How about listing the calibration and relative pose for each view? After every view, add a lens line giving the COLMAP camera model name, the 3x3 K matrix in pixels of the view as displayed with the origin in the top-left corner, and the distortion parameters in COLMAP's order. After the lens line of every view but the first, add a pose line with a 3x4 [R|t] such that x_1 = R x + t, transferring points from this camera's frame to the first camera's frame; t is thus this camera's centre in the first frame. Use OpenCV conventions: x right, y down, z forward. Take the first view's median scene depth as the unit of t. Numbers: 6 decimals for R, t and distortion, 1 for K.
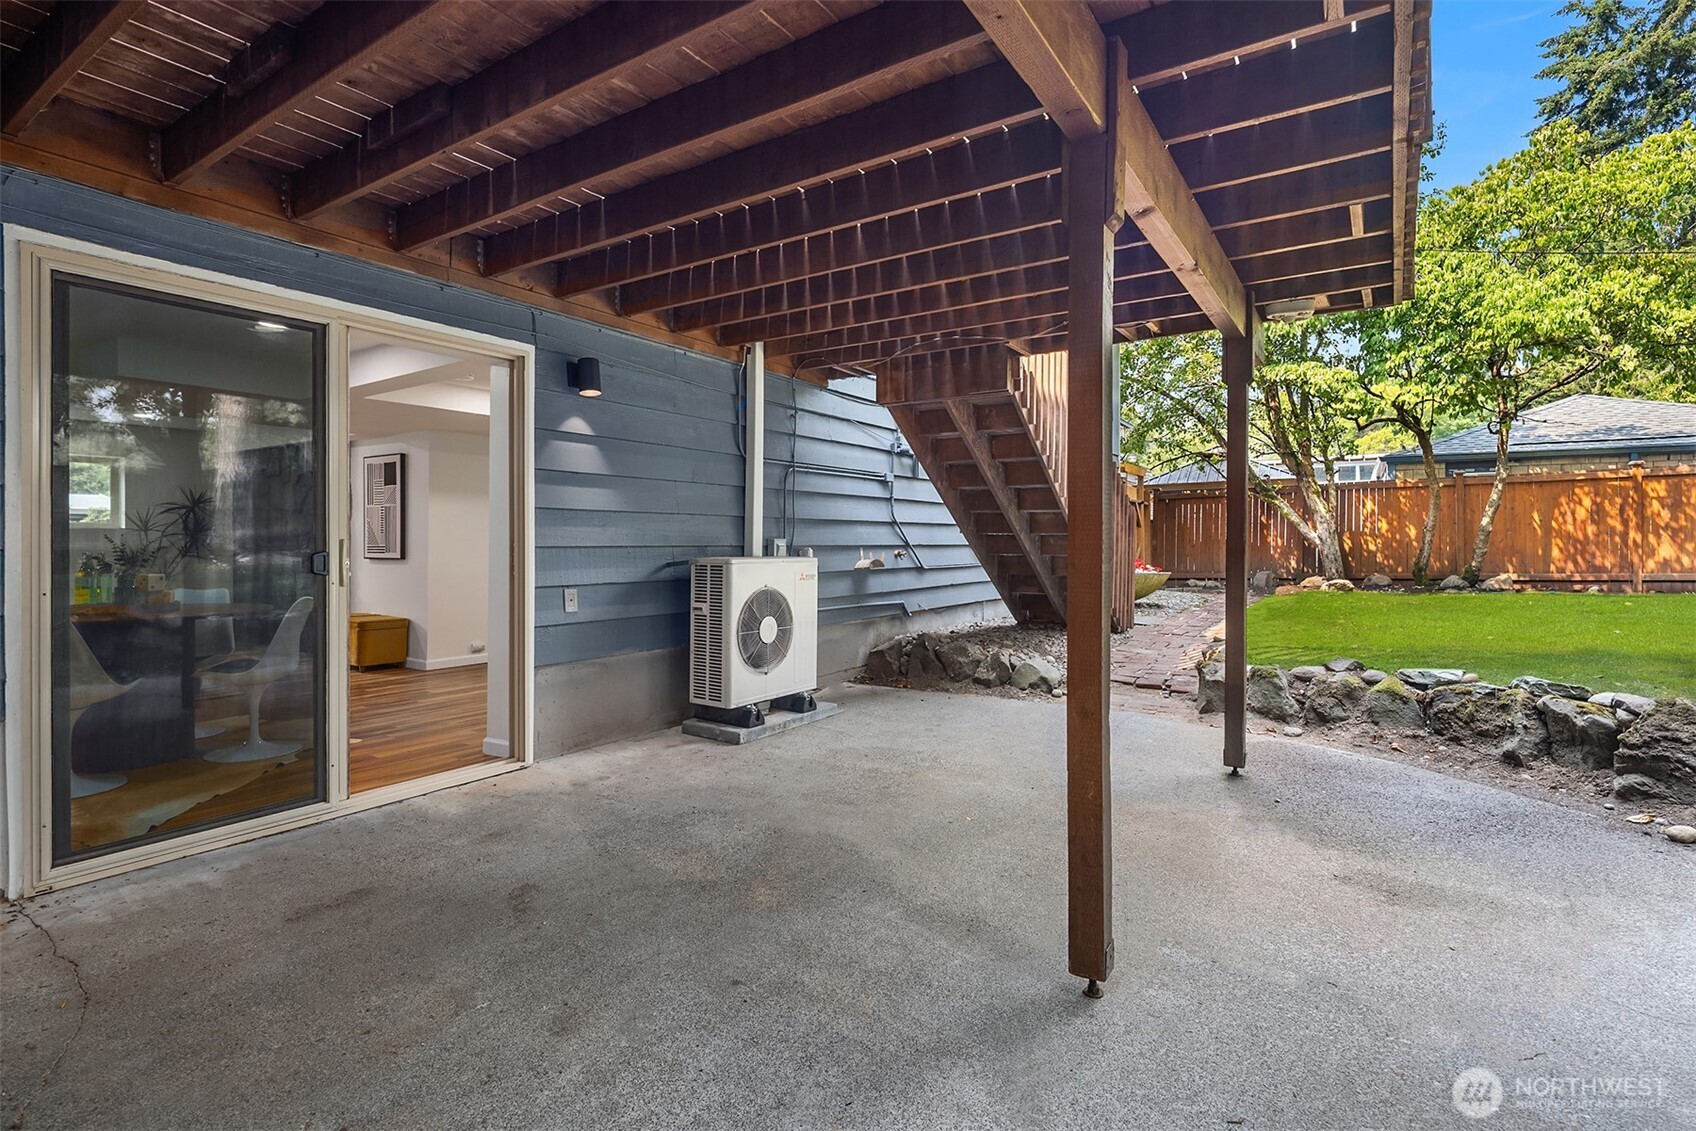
lens RADIAL K [[815.5, 0, 845.7], [0, 815.5, 550.6], [0, 0, 1]] dist [0.003075, -0.004939]
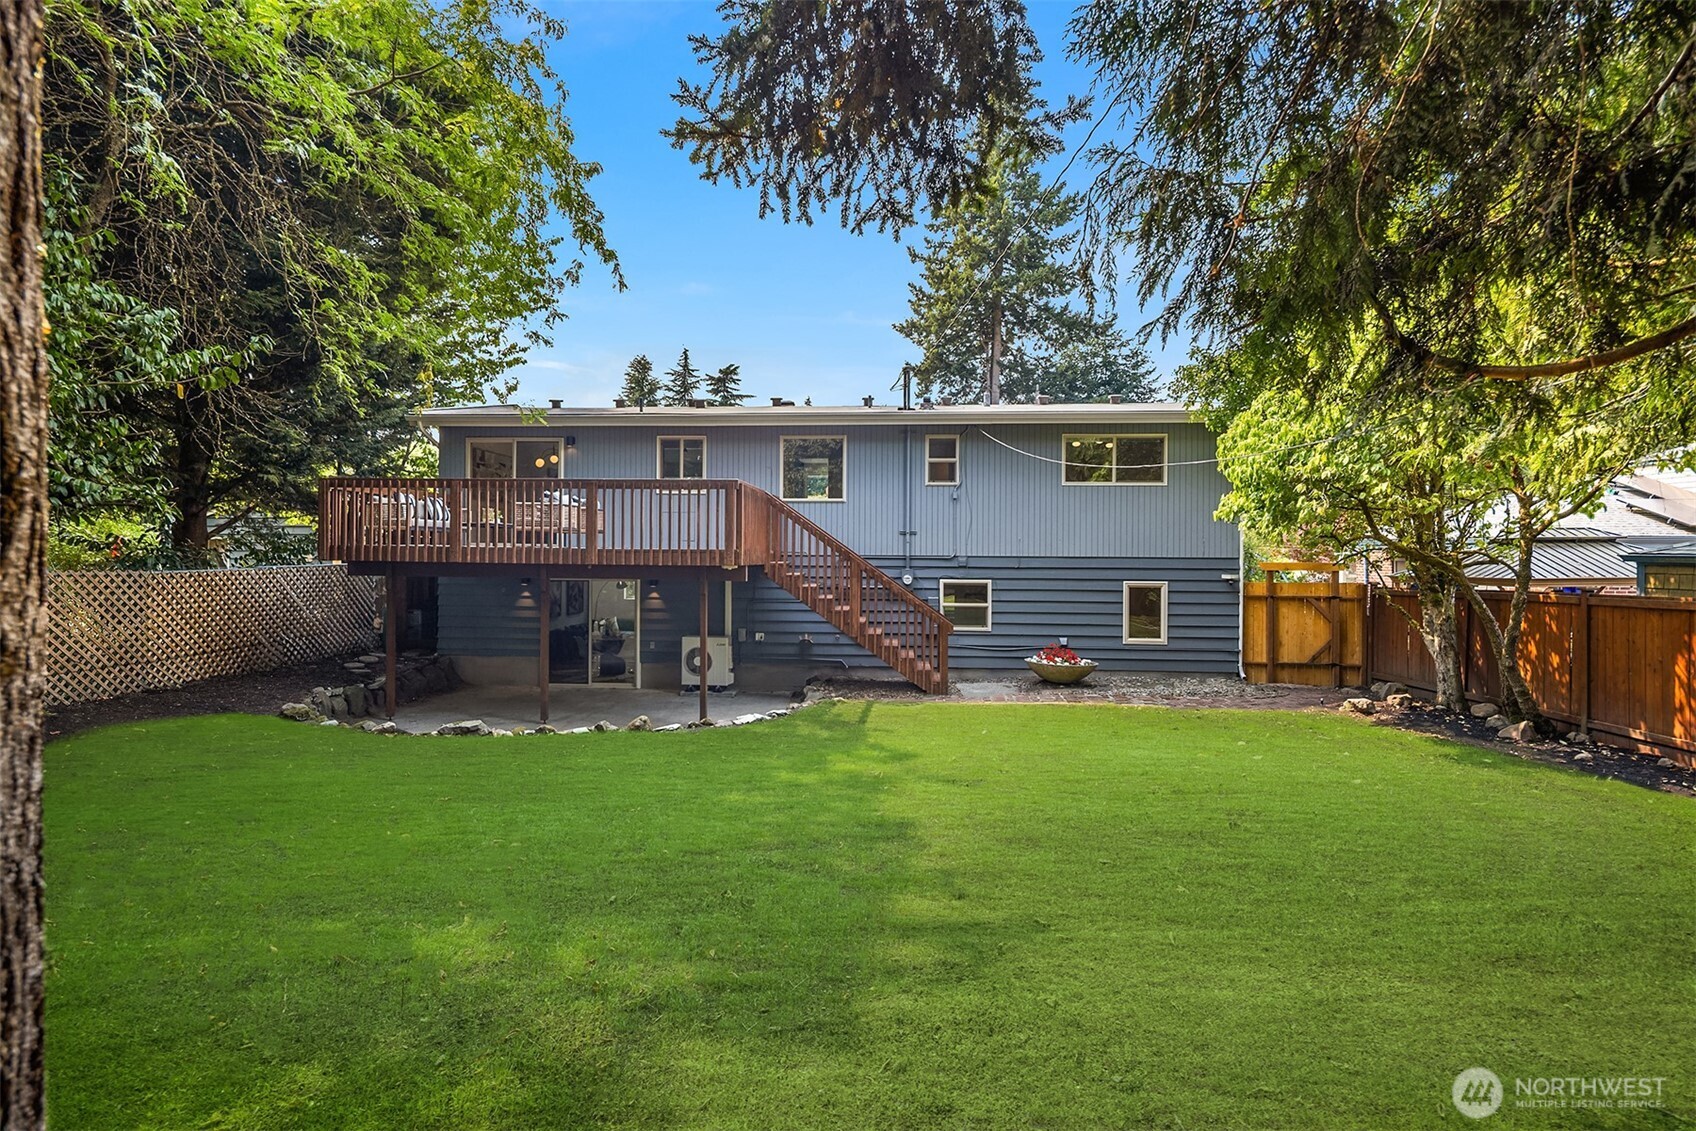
lens RADIAL K [[815.5, 0, 850.4], [0, 815.5, 551.9], [0, 0, 1]] dist [0.003075, -0.004939]
pose [[0.487701, 0.003627, -0.873003, 2.694992], [-0.017183, 0.999838, -0.005445, -0.287282], [0.872842, 0.017657, 0.487684, 0.025931]]
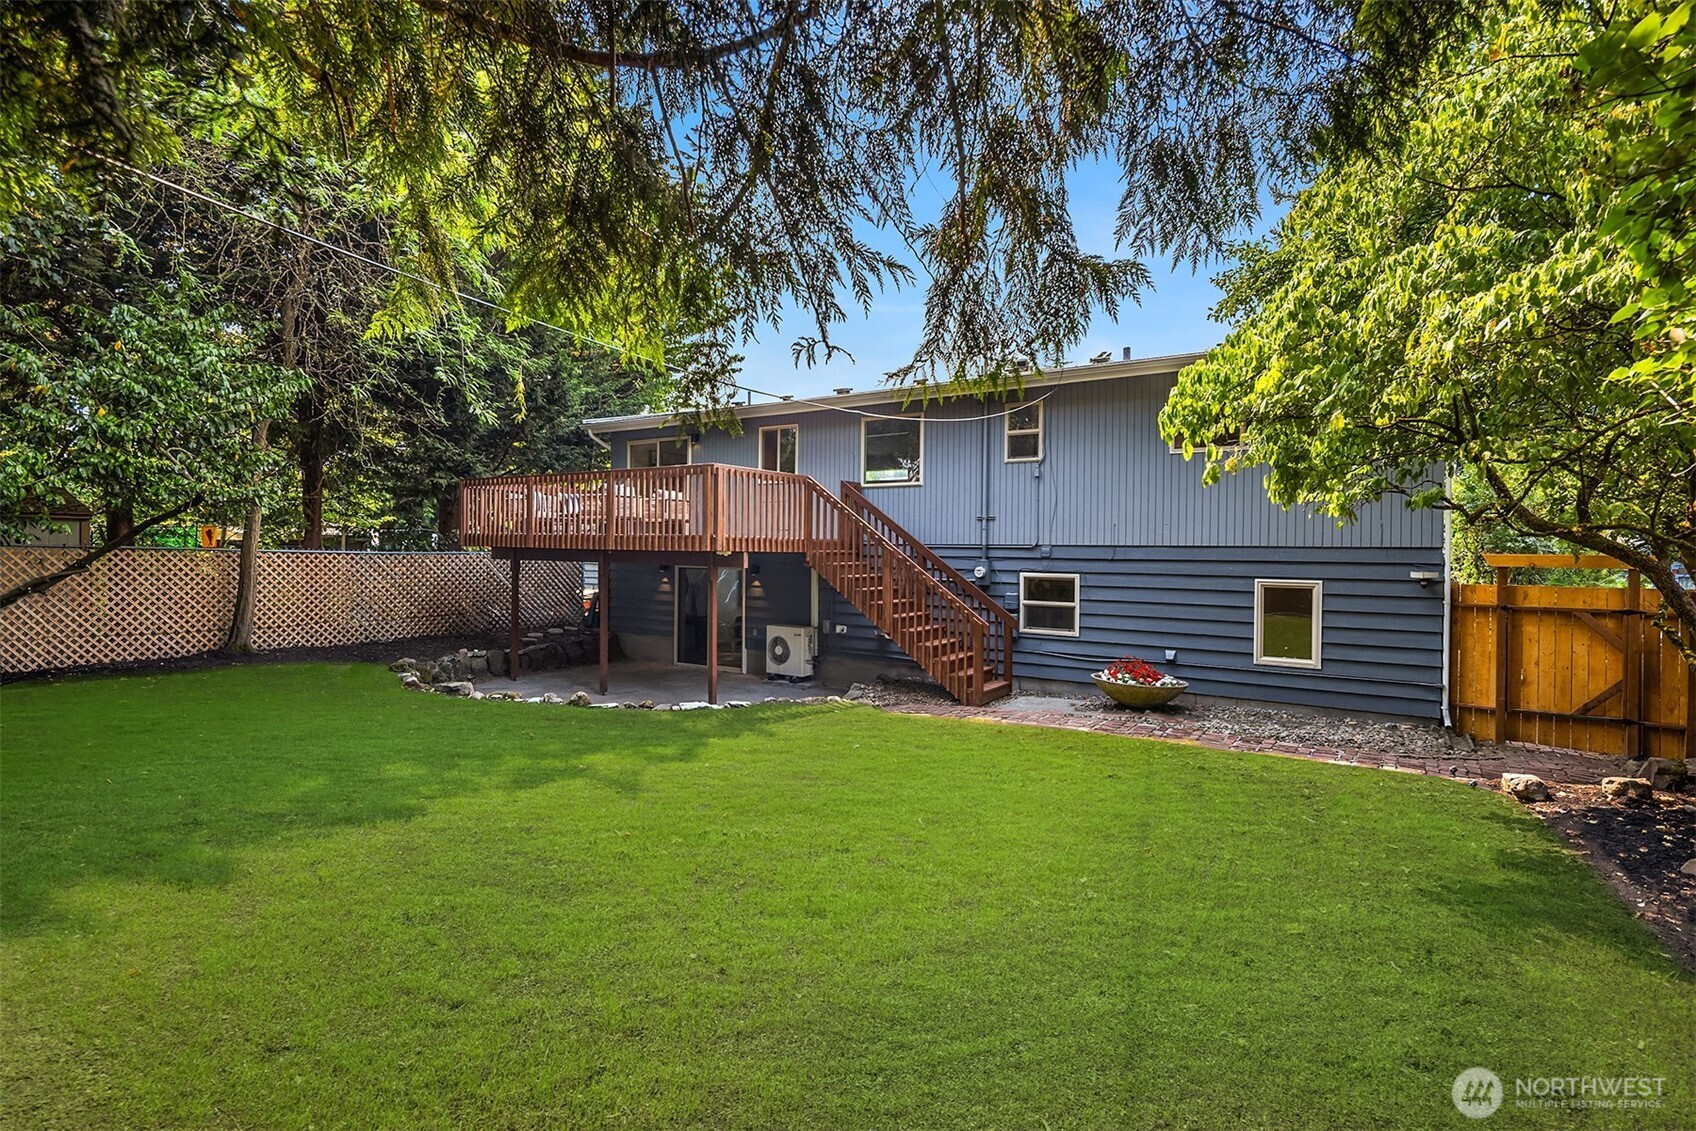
lens RADIAL K [[815.5, 0, 844.9], [0, 815.5, 557.0], [0, 0, 1]] dist [0.003075, -0.004939]
pose [[-0.007557, 0.010631, -0.999915, 2.788548], [-0.022540, 0.999688, 0.010799, -0.272285], [0.999717, 0.022620, -0.007315, 1.218584]]
